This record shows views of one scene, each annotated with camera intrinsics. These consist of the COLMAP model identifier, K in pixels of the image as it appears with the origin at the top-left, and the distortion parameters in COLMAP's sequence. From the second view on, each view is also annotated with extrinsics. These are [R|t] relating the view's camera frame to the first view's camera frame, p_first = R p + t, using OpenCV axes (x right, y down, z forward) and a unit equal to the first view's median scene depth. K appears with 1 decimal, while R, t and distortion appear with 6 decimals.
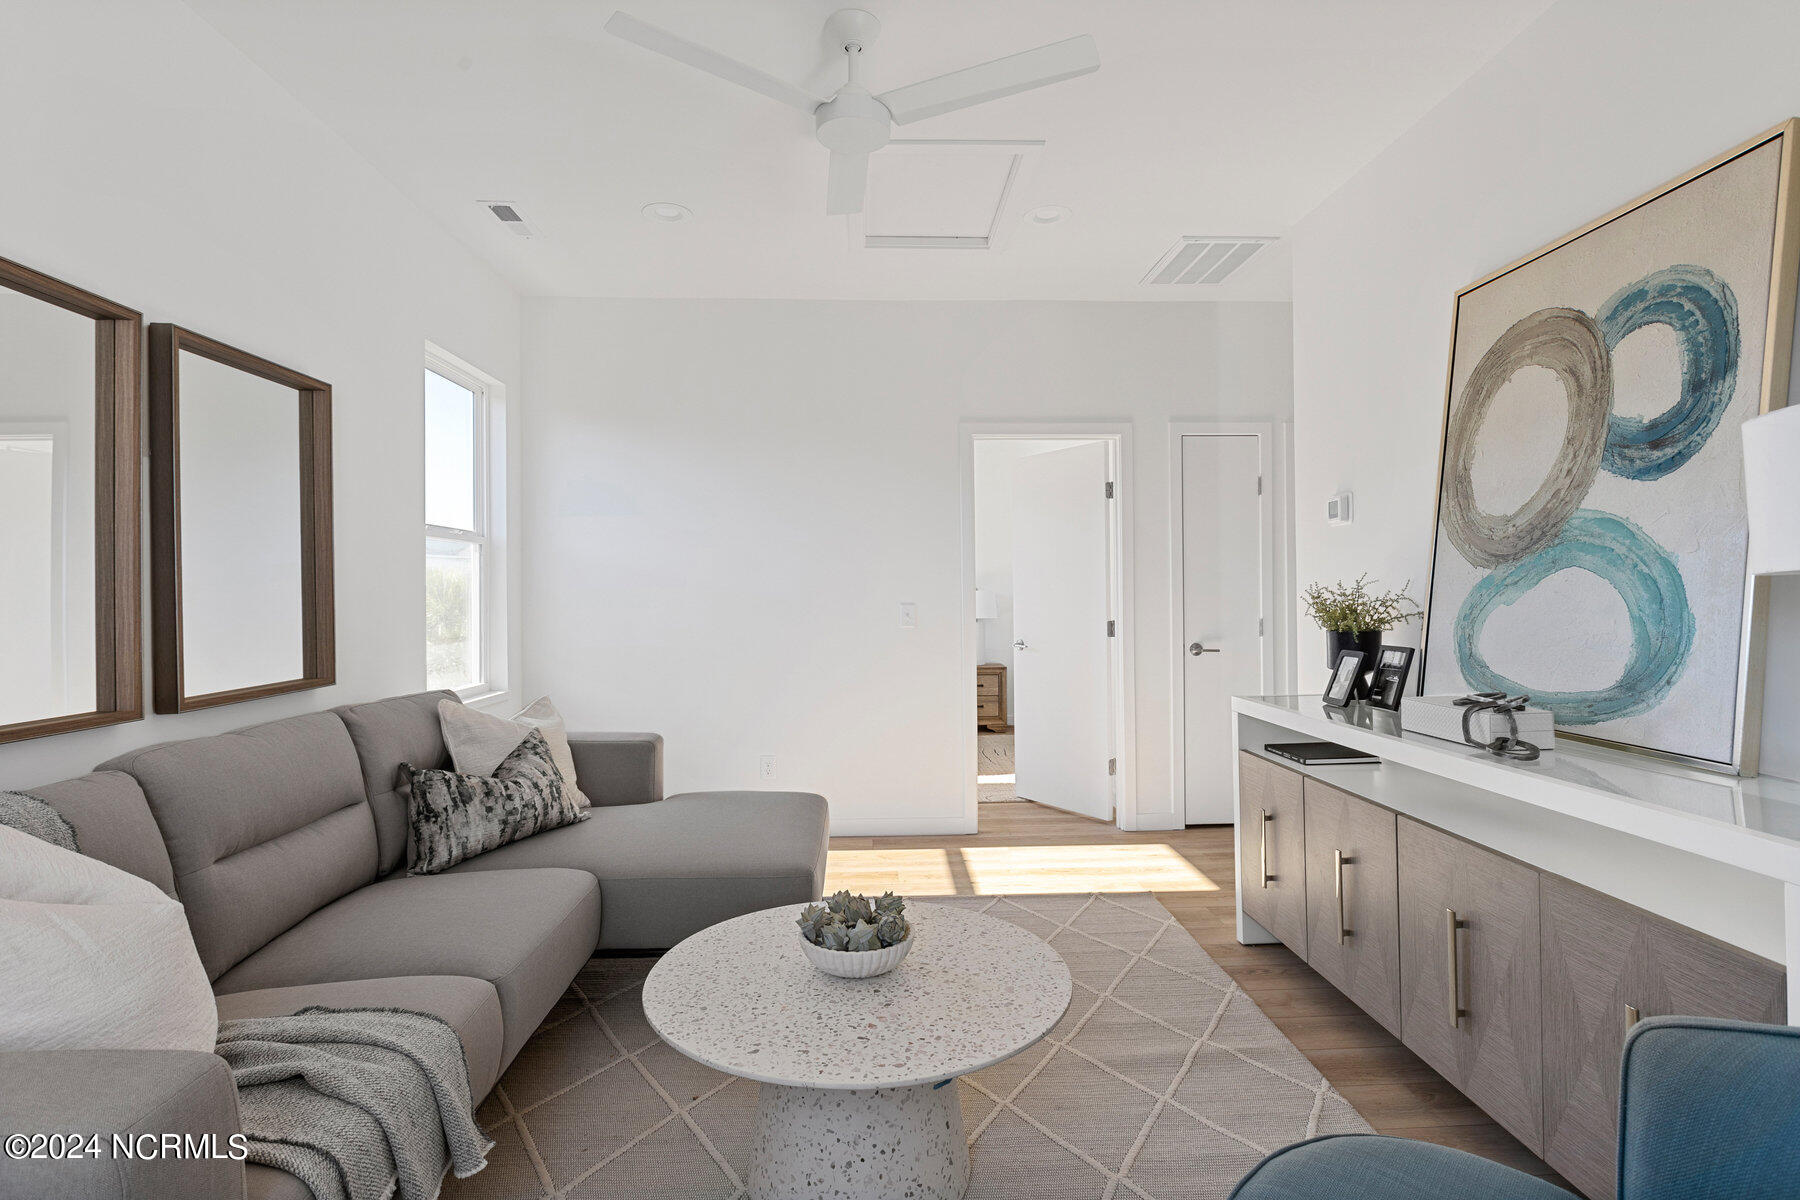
lens RADIAL K [[874.4, 0, 900.0], [0, 874.4, 600.0], [0, 0, 1]] dist [0.000311, -0.000069]
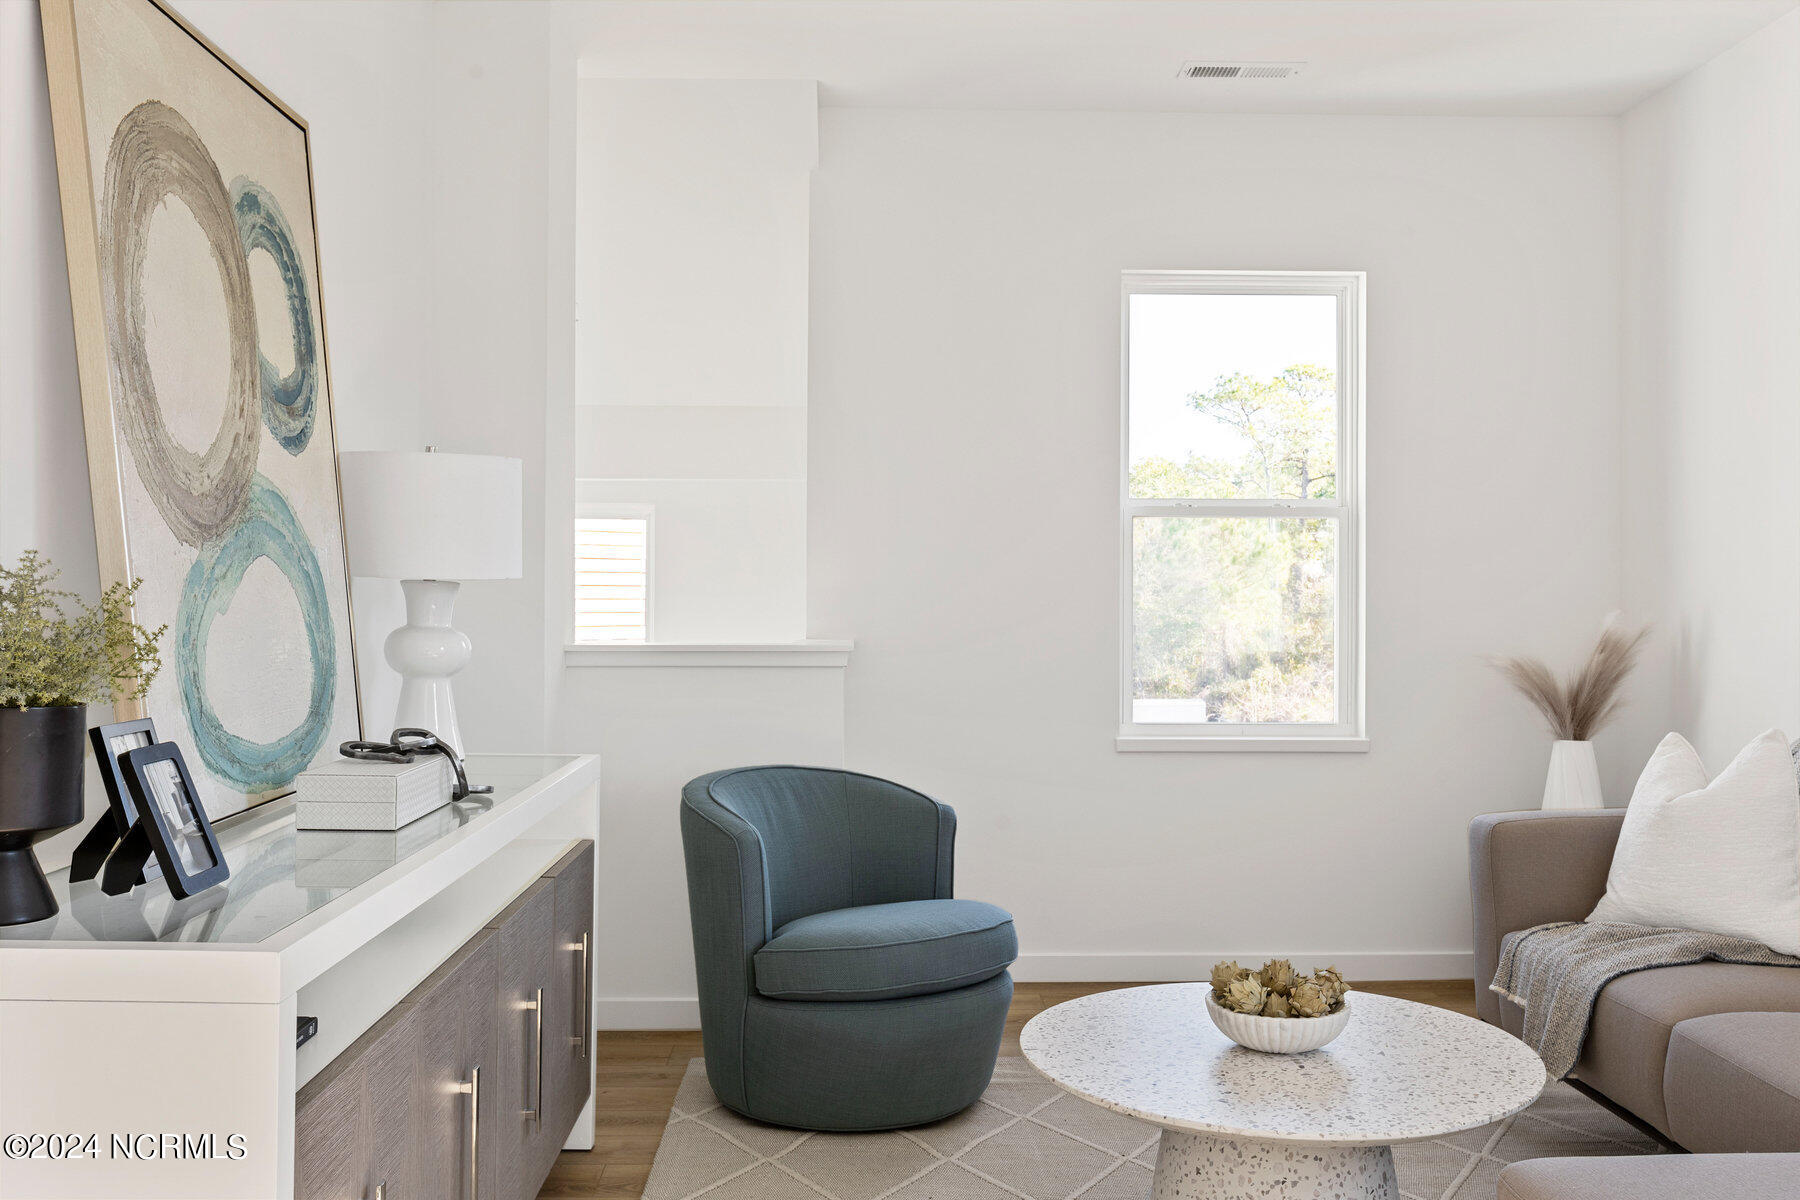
lens RADIAL K [[1605.2, 0, 900.0], [0, 1605.2, 600.0], [0, 0, 1]] dist [-0.001022, -0.000915]
pose [[-0.999928, 0.004039, 0.011277, 0.231220], [0.004105, 0.999975, 0.005837, -0.007757], [-0.011253, 0.005883, -0.999919, 2.031131]]
